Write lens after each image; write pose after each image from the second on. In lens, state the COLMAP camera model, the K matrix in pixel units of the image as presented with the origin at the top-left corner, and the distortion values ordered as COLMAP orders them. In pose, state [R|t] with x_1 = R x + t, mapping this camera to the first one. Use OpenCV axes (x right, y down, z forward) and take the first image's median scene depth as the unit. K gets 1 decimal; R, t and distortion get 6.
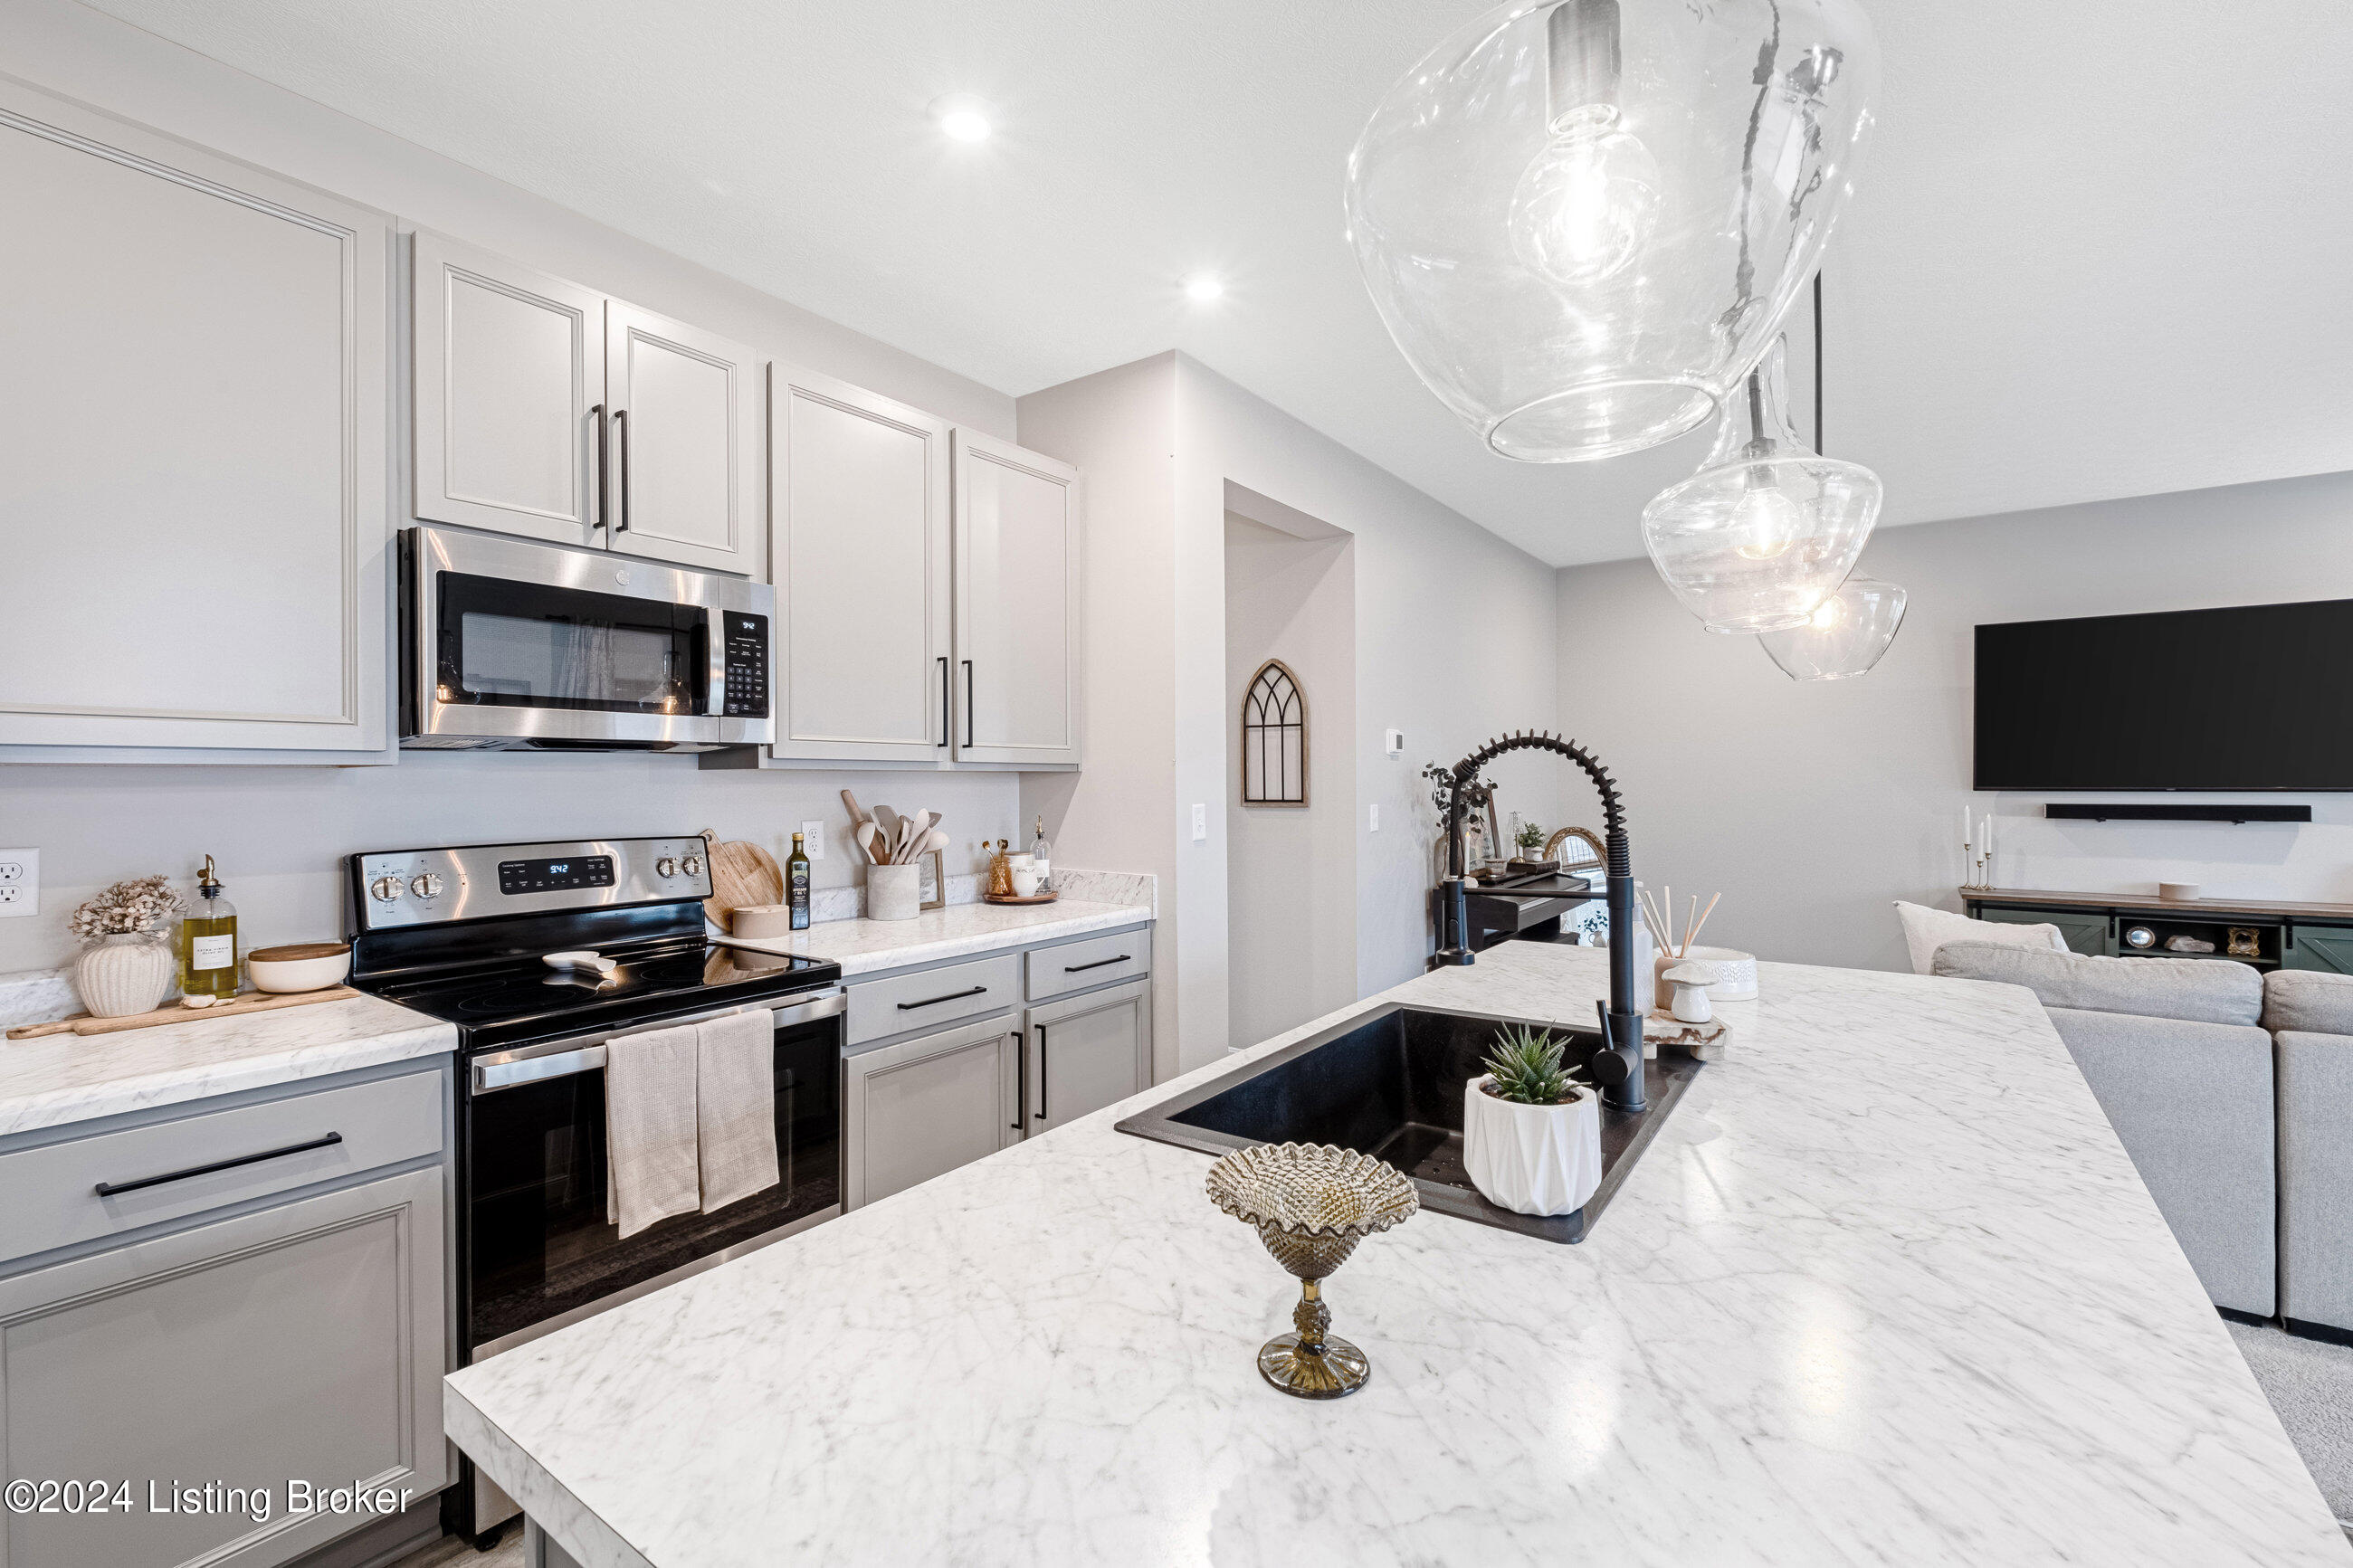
lens RADIAL K [[1012.0, 0, 1183.8], [0, 1012.0, 781.4], [0, 0, 1]] dist [0.005379, -0.005717]
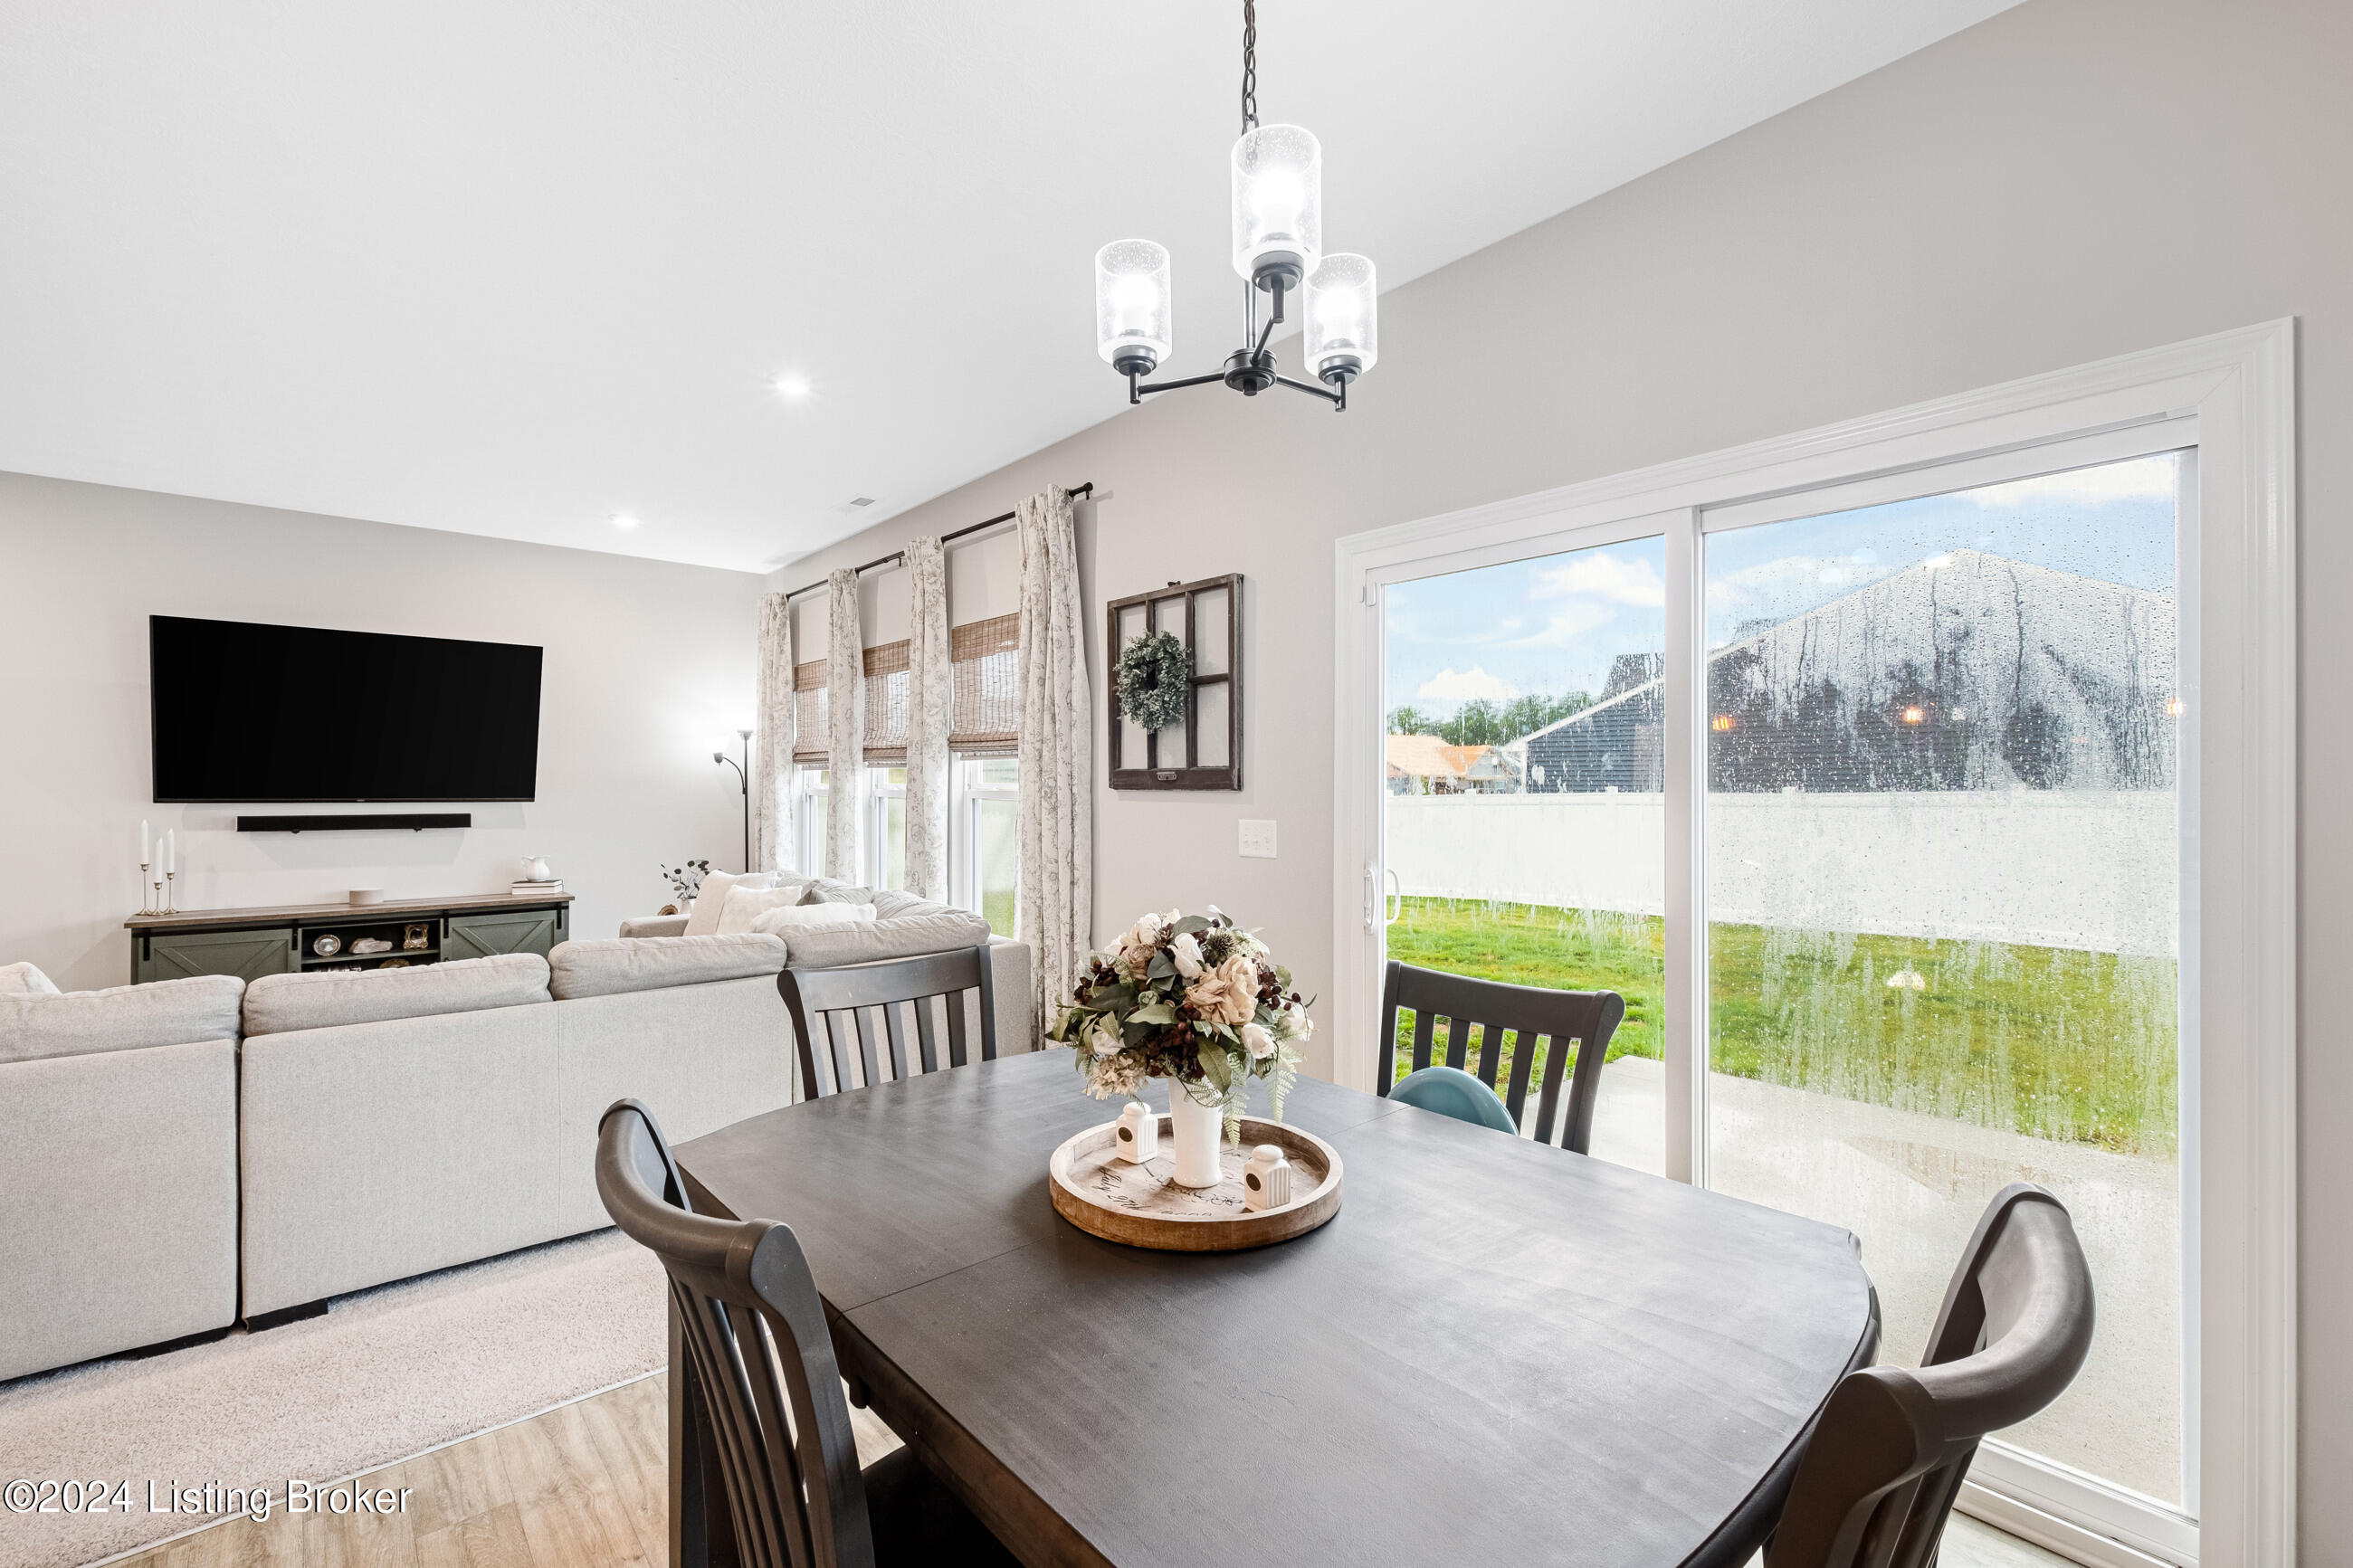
lens RADIAL K [[1012.0, 0, 1171.7], [0, 1012.0, 773.3], [0, 0, 1]] dist [0.005379, -0.005717]
pose [[0.231048, 0.019419, 0.972749, 0.269059], [-0.001136, 0.999806, -0.019689, -0.001742], [-0.972942, 0.003444, 0.231025, -0.134247]]
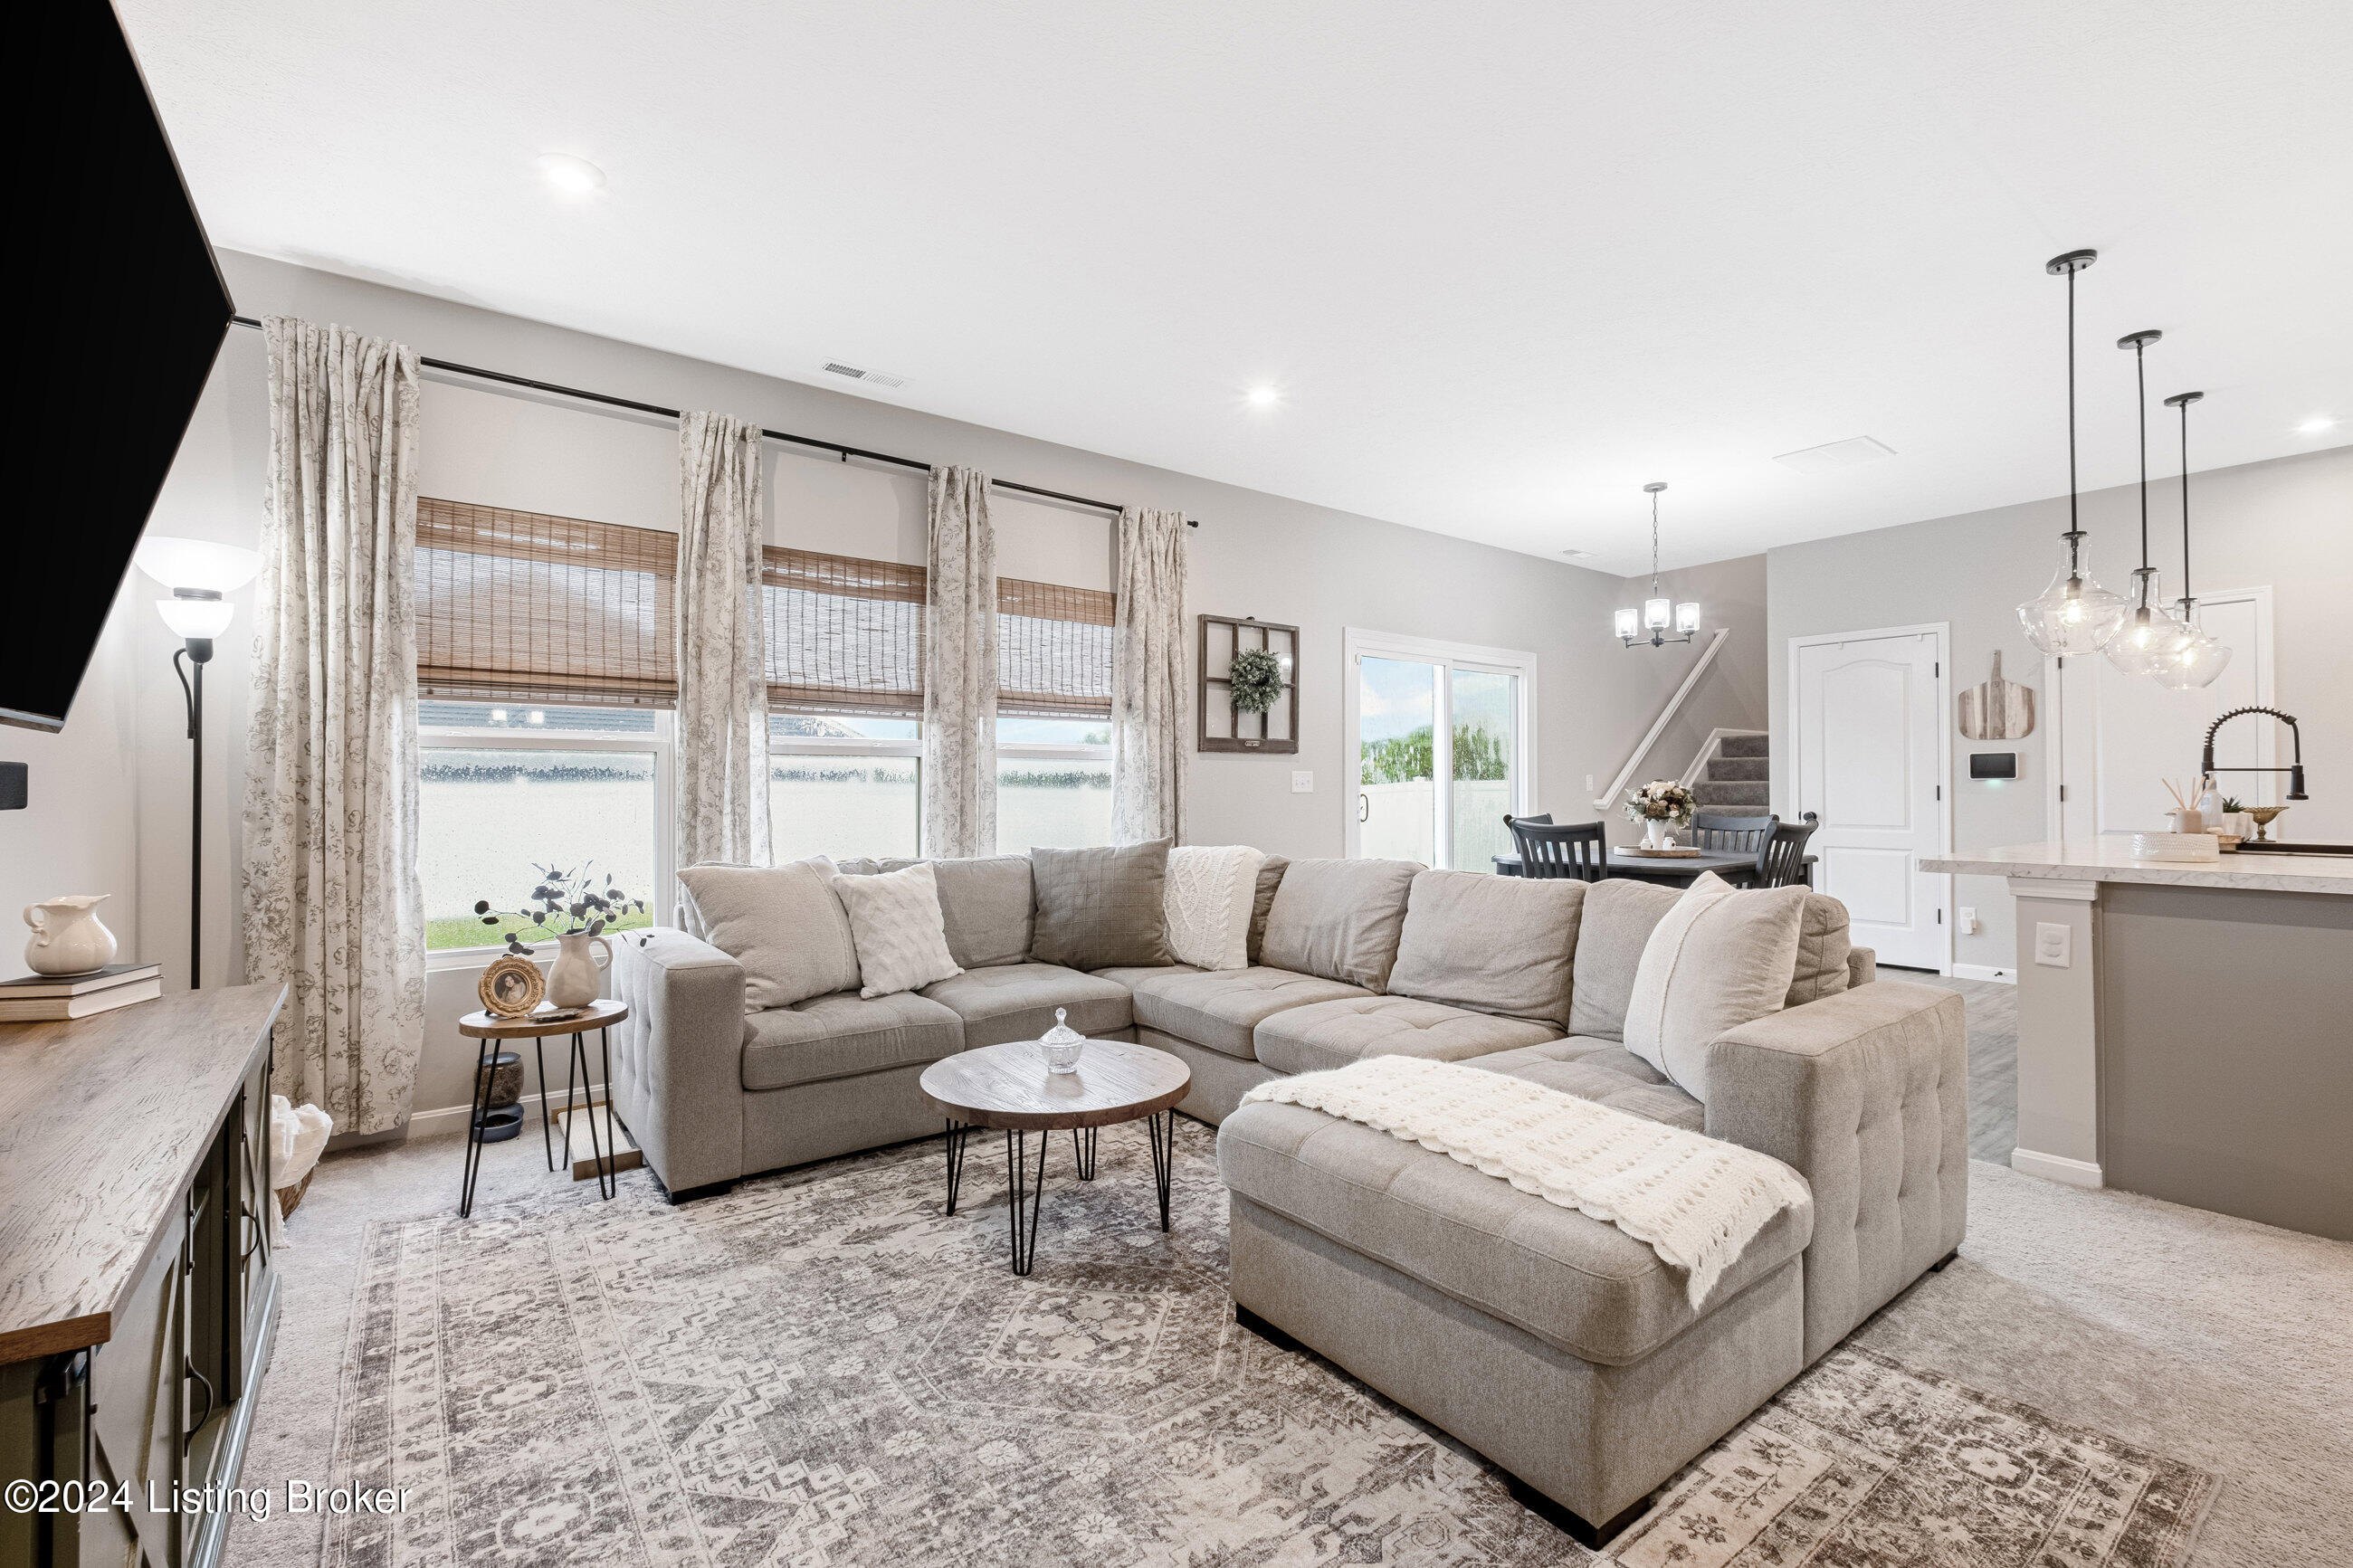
lens RADIAL K [[1012.0, 0, 1177.3], [0, 1012.0, 781.2], [0, 0, 1]] dist [0.005379, -0.005717]
pose [[-0.957703, 0.012829, 0.287474, 1.138958], [0.010810, 0.999905, -0.008609, 0.067999], [-0.287557, -0.005137, -0.957750, 2.204646]]
